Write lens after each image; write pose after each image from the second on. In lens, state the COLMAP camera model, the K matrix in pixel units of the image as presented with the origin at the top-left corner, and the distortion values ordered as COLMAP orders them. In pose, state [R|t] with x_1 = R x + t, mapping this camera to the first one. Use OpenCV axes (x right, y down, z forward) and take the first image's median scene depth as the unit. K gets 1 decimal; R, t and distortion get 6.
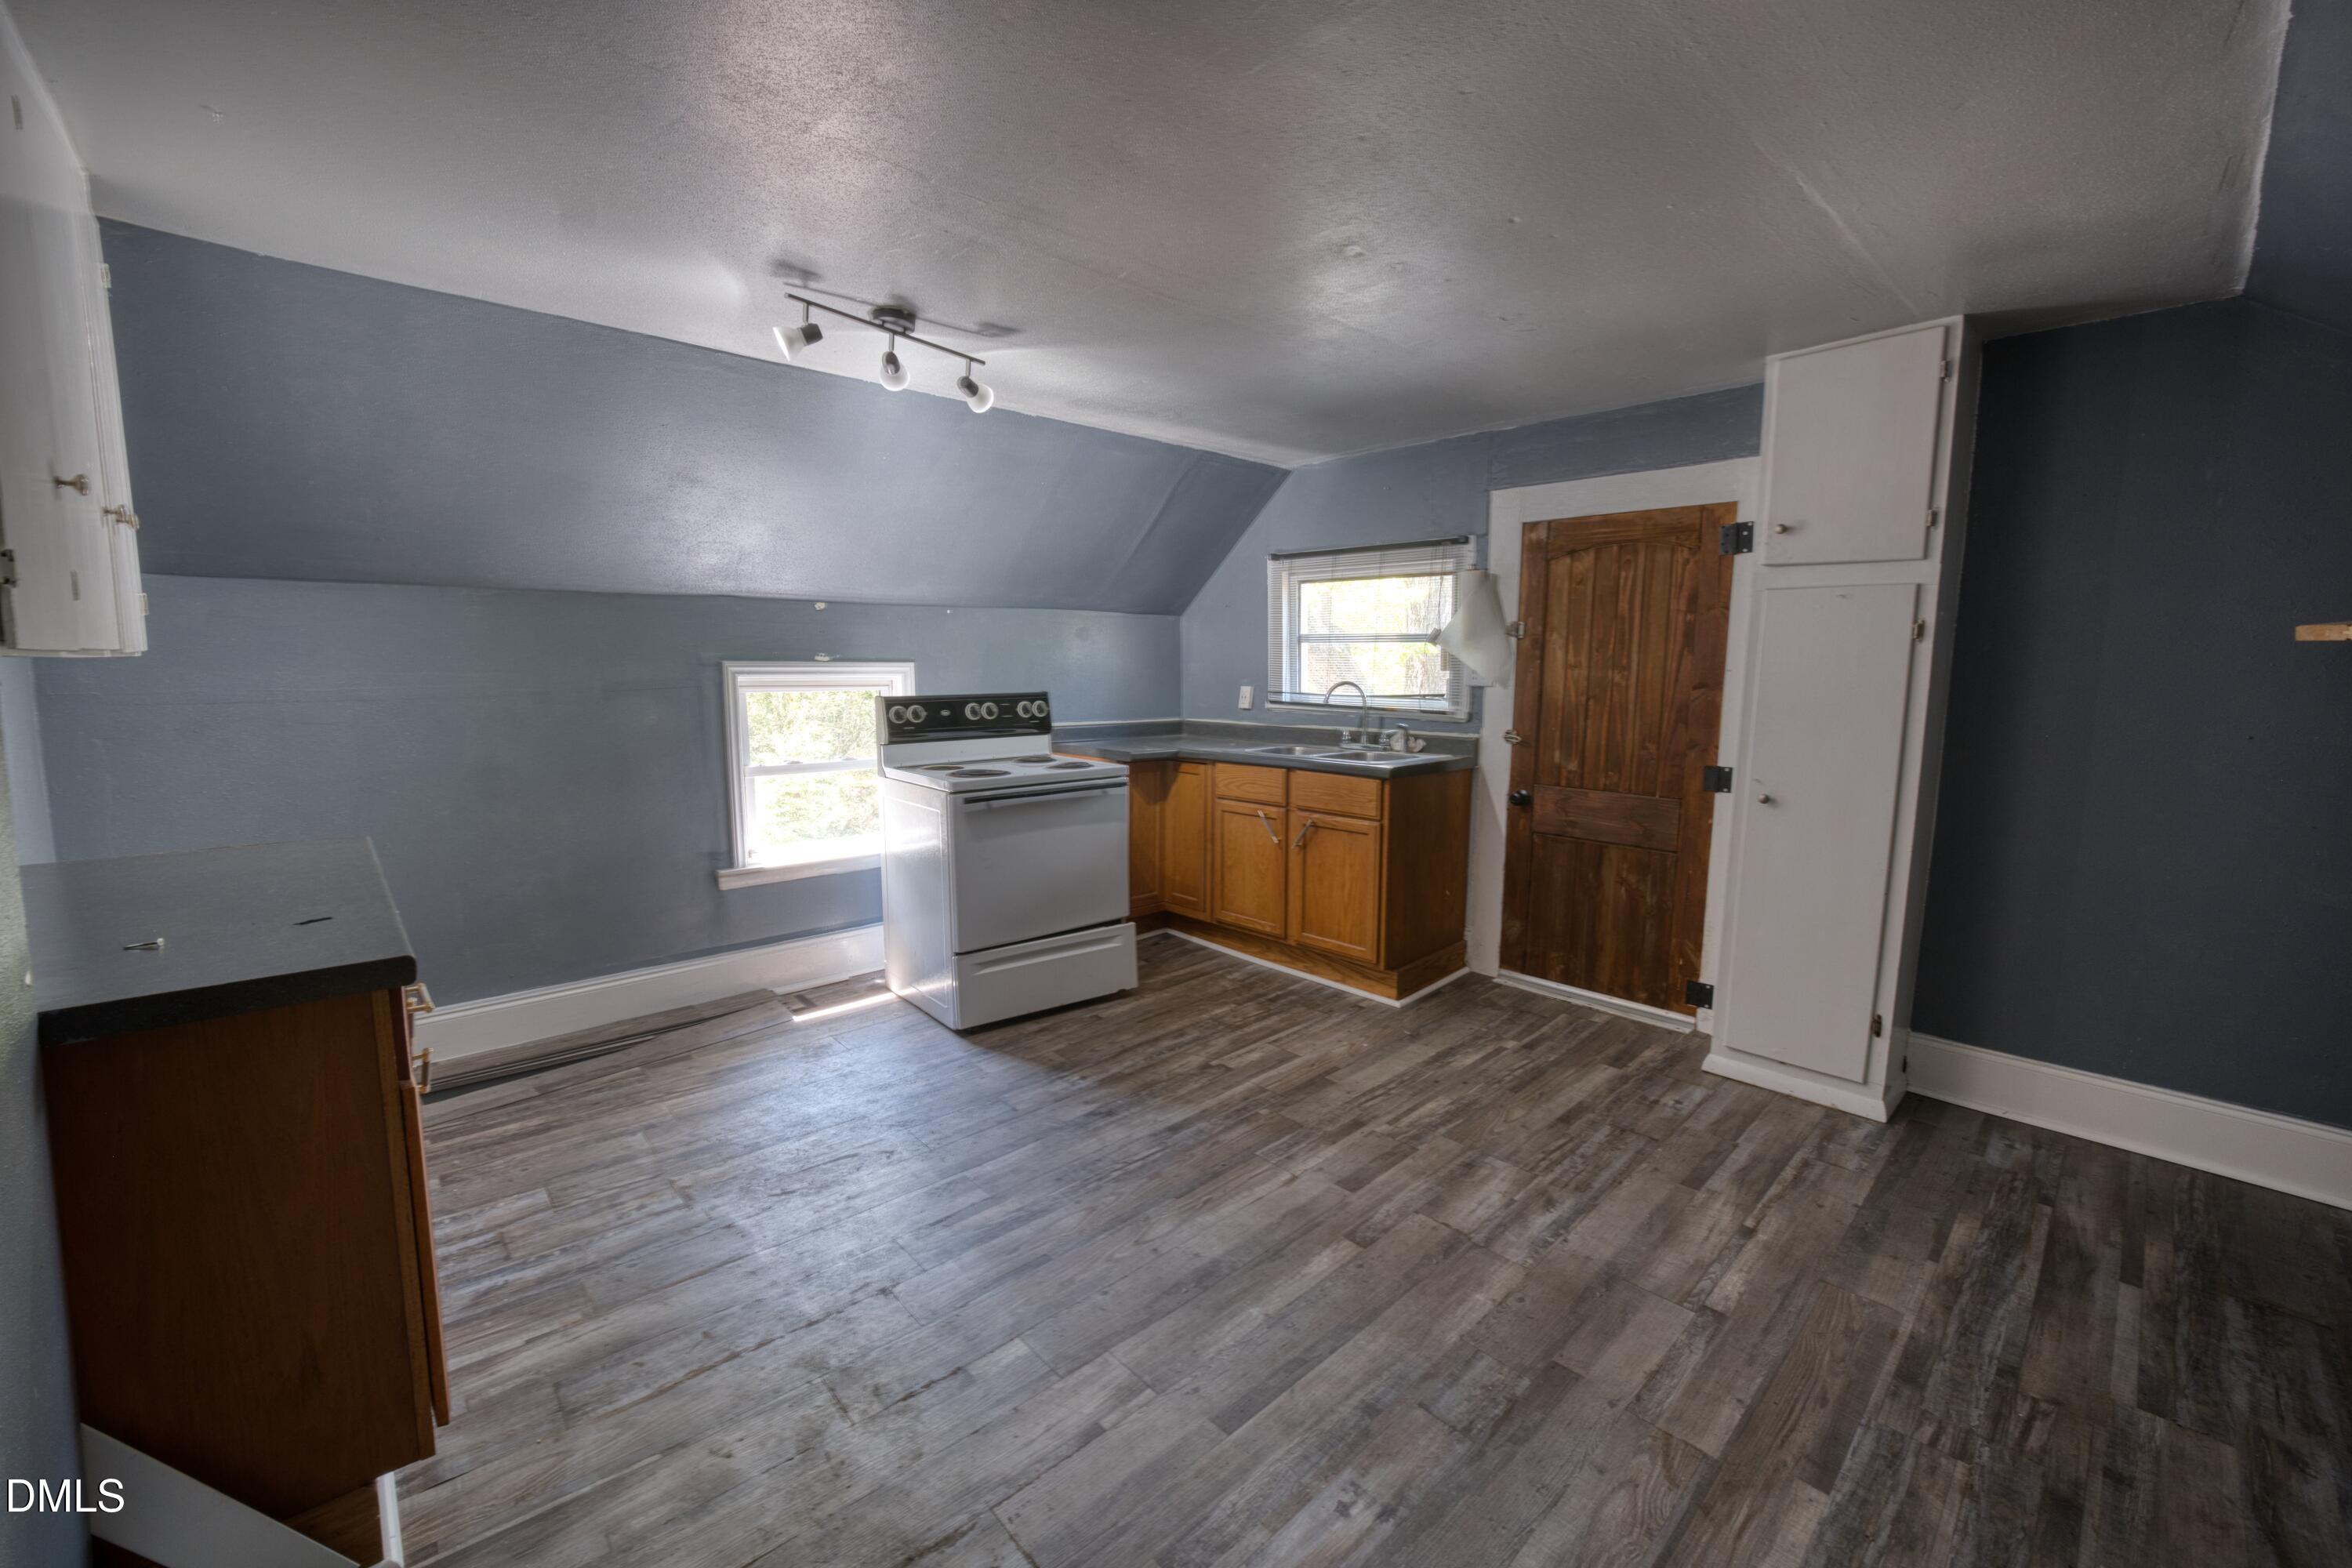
lens RADIAL K [[933.1, 0, 1175.4], [0, 933.1, 778.9], [0, 0, 1]] dist [-0.021934, 0.000167]
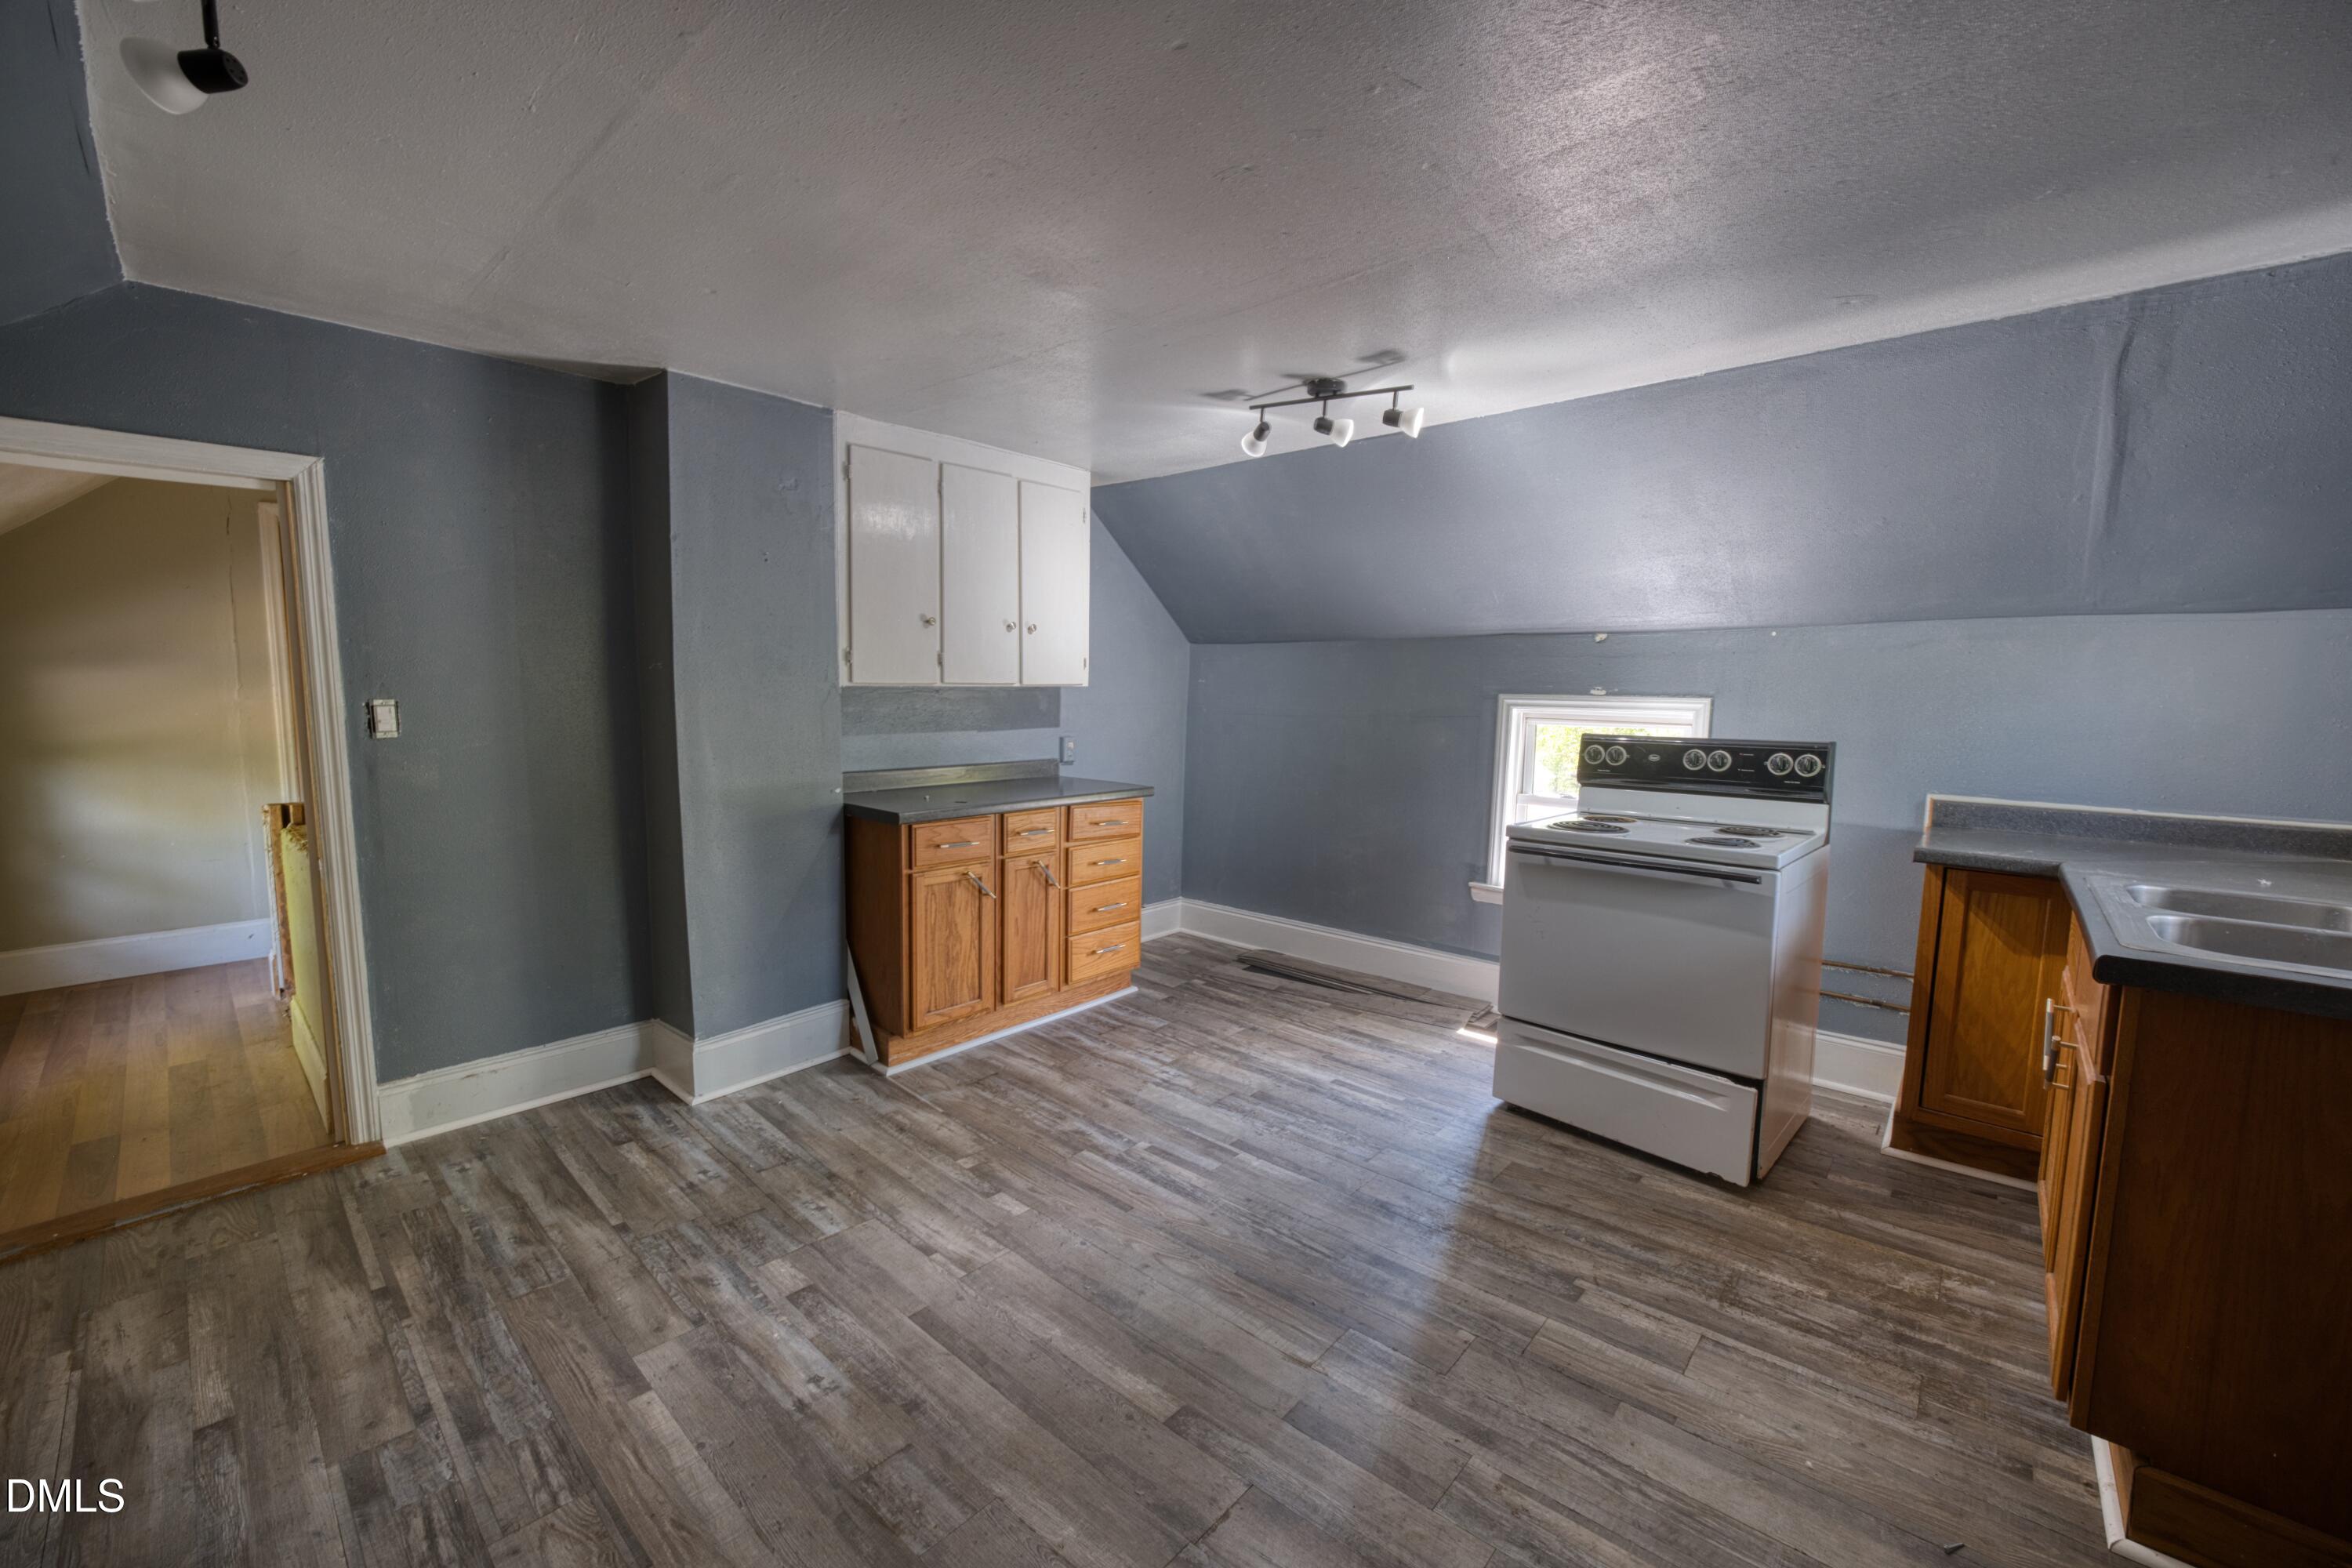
lens RADIAL K [[933.1, 0, 1175.9], [0, 933.1, 782.1], [0, 0, 1]] dist [-0.021934, 0.000167]
pose [[0.096849, 0.096745, -0.990586, 0.699063], [-0.134317, 0.987431, 0.083305, -0.079311], [0.986194, 0.124985, 0.108626, 0.635906]]
